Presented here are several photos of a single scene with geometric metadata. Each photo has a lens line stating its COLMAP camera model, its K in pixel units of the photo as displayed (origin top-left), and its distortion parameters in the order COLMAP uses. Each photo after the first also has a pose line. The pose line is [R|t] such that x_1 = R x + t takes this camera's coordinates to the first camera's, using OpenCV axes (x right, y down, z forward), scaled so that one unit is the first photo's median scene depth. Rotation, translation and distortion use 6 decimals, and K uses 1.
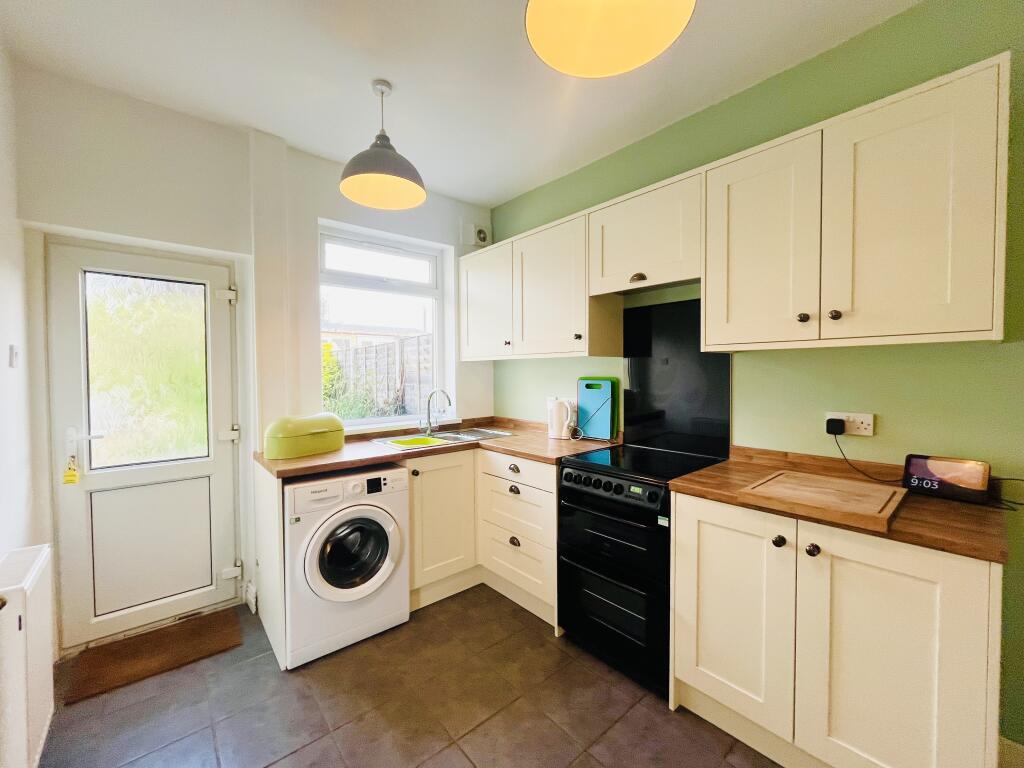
lens RADIAL K [[411.5, 0, 510.7], [0, 411.5, 384.8], [0, 0, 1]] dist [-0.004691, 0.000153]
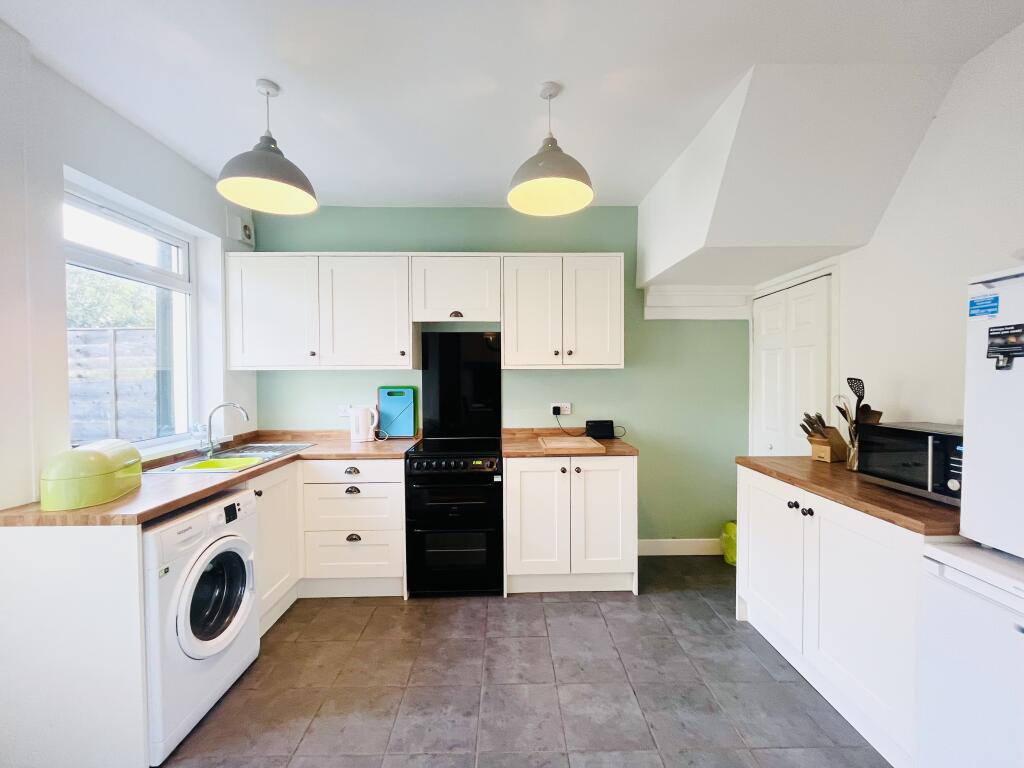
lens RADIAL K [[411.5, 0, 509.8], [0, 411.5, 384.1], [0, 0, 1]] dist [-0.004691, 0.000153]
pose [[0.638184, -0.011586, 0.769796, -0.627518], [0.025847, 0.999646, -0.006383, -0.009681], [-0.769450, 0.023971, 0.638258, -0.026850]]
